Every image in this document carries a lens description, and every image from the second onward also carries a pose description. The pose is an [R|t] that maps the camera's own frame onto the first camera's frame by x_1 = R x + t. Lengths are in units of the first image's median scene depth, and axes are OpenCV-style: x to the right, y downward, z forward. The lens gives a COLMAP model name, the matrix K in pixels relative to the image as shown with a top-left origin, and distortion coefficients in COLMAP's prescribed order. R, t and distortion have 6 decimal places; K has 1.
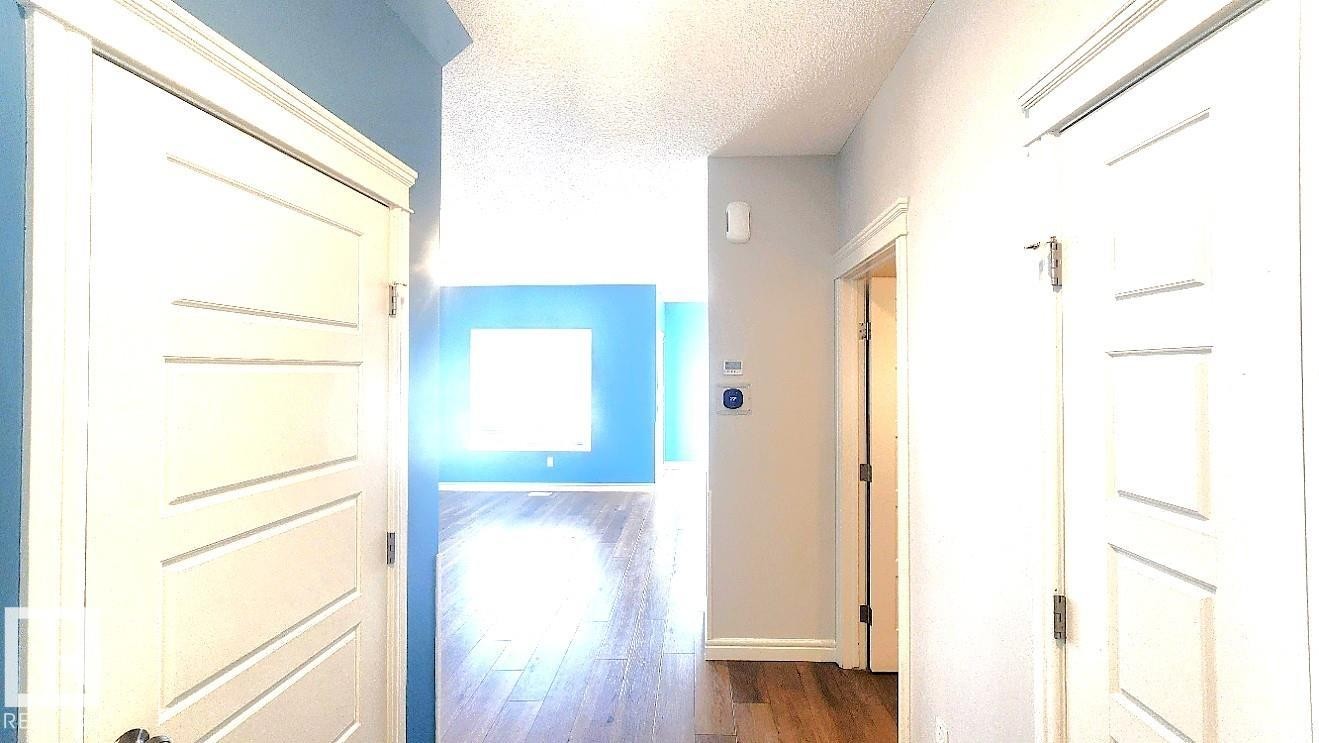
lens RADIAL K [[548.0, 0, 659.5], [0, 548.0, 371.5], [0, 0, 1]] dist [0.000293, 0.000550]
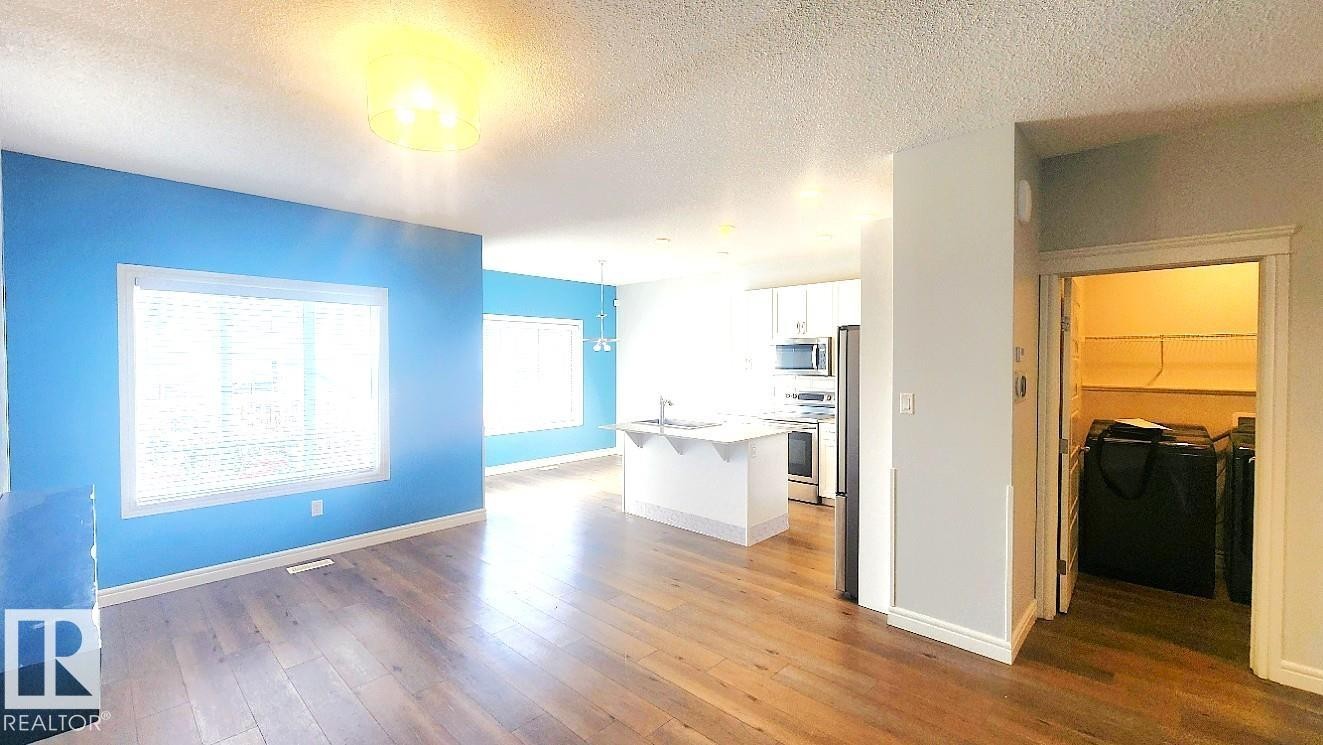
lens RADIAL K [[549.7, 0, 661.5], [0, 549.7, 372.5], [0, 0, 1]] dist [0.000293, 0.000550]
pose [[0.636265, -0.016291, 0.771298, -0.423702], [0.002888, 0.999820, 0.018736, 0.010901], [-0.771465, -0.009694, 0.636198, 0.347873]]
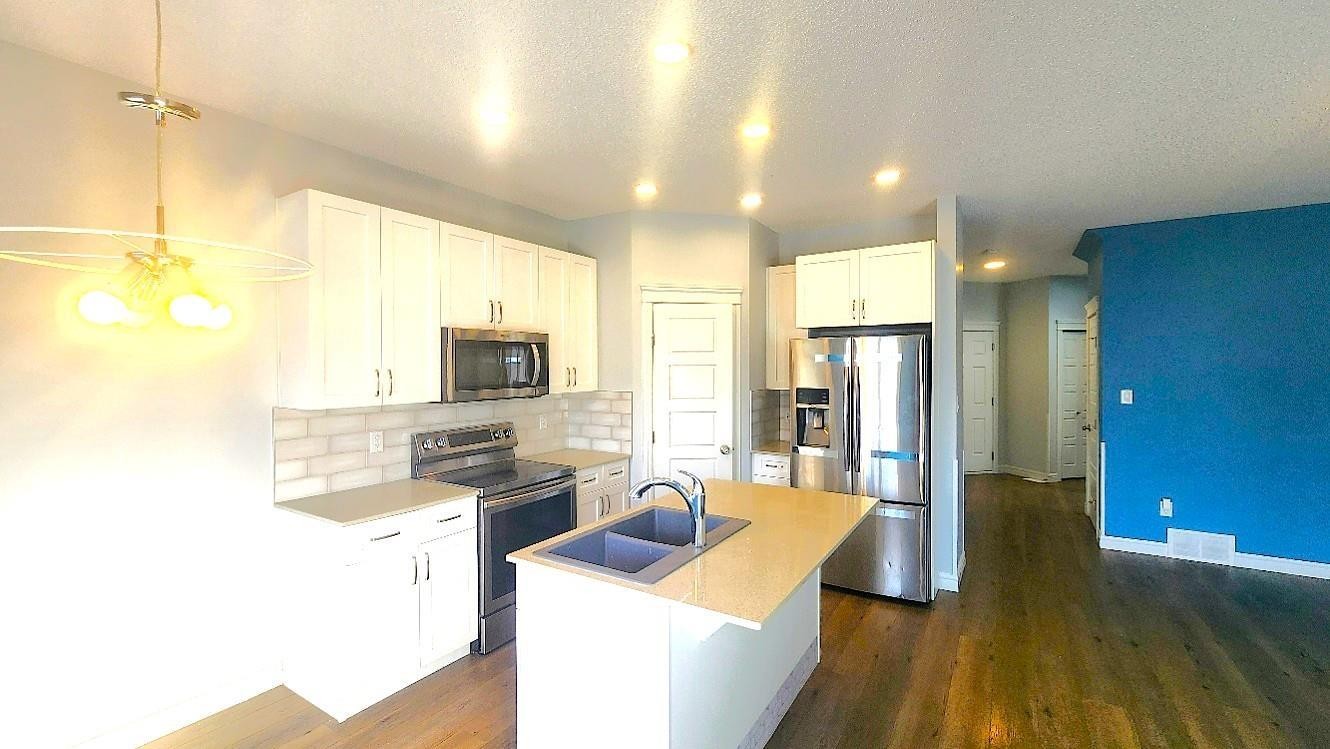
lens RADIAL K [[552.6, 0, 665.0], [0, 552.6, 374.5], [0, 0, 1]] dist [0.000293, 0.000550]
pose [[-0.883667, -0.003503, 0.468103, 0.036125], [0.006479, 0.999785, 0.019713, 0.002605], [-0.468071, 0.020453, -0.883454, 1.085937]]
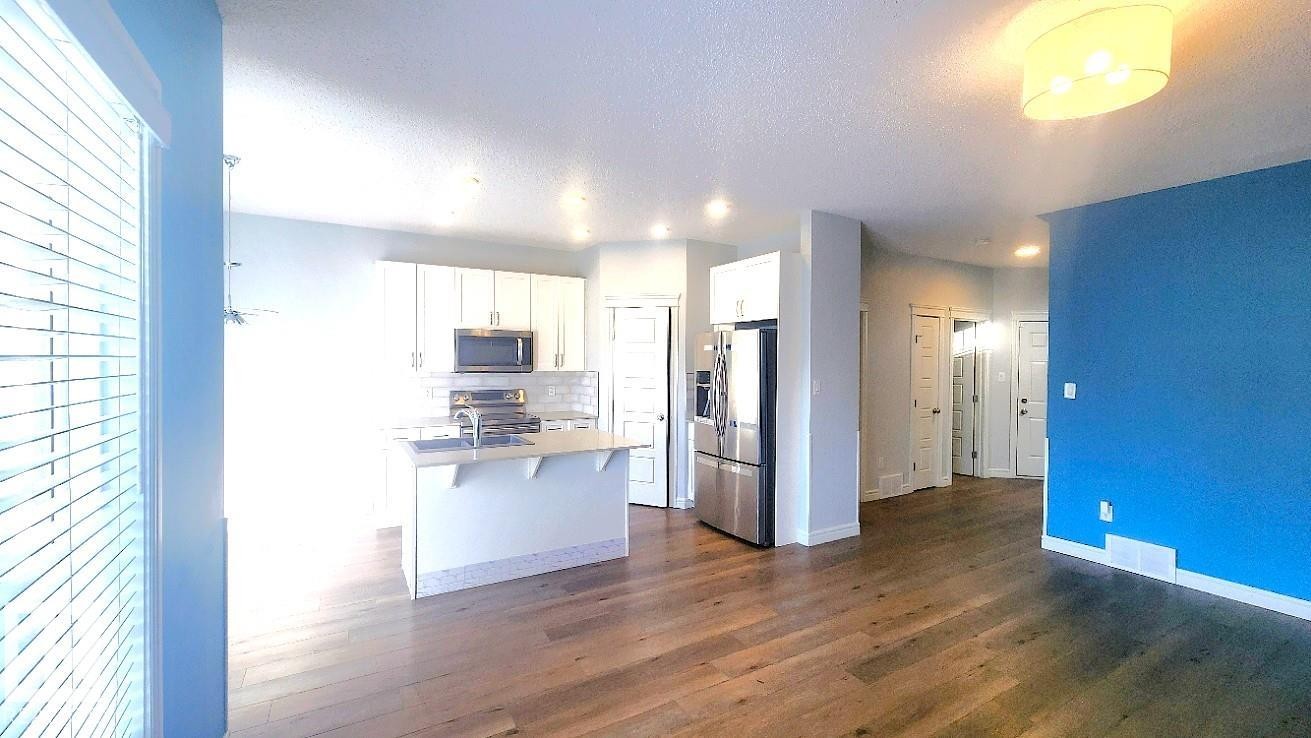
lens RADIAL K [[544.7, 0, 655.5], [0, 544.7, 369.0], [0, 0, 1]] dist [0.000293, 0.000550]
pose [[-0.571240, -0.022391, 0.820477, -0.369085], [-0.004471, 0.999698, 0.024169, 0.008399], [-0.820771, 0.010138, -0.571168, 0.981900]]
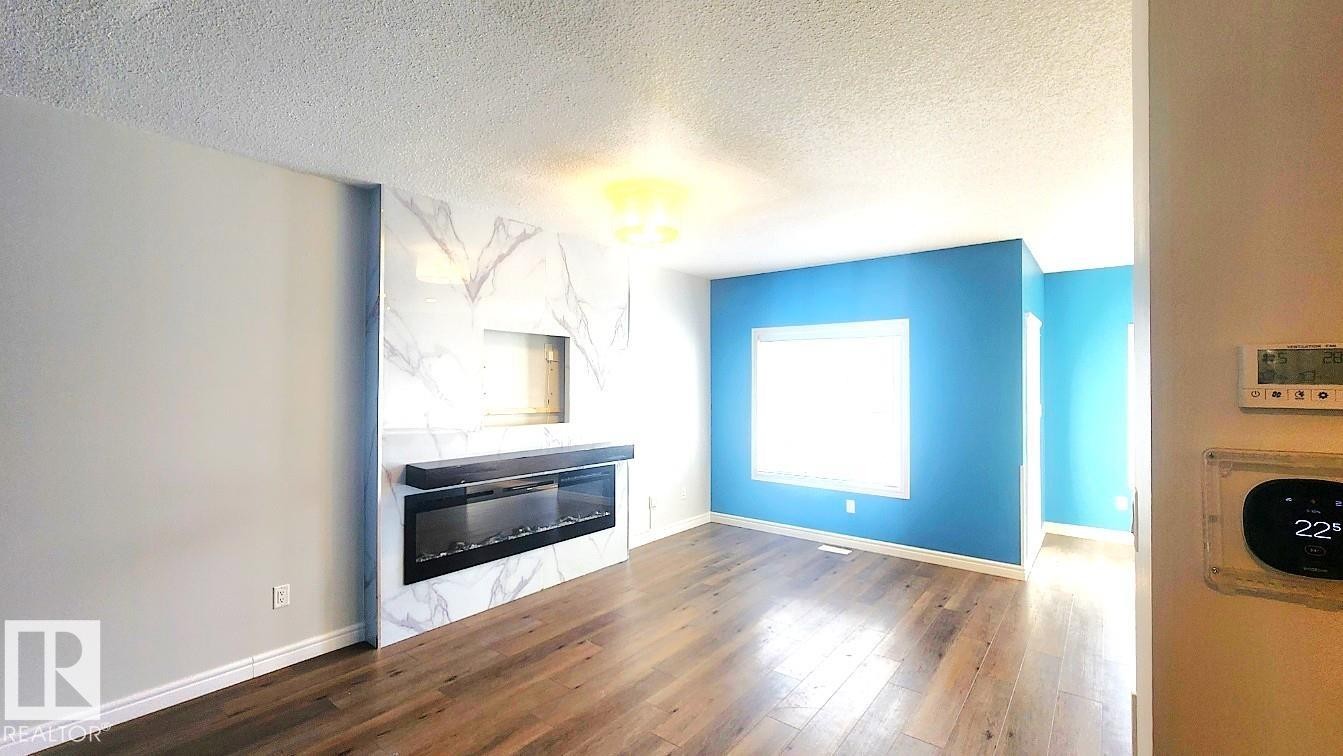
lens RADIAL K [[558.0, 0, 671.5], [0, 558.0, 378.0], [0, 0, 1]] dist [0.000293, 0.000550]
pose [[0.824123, -0.005343, -0.566386, 0.022828], [0.004320, 0.999986, -0.003147, -0.001964], [0.566395, 0.000147, 0.824134, 0.267335]]
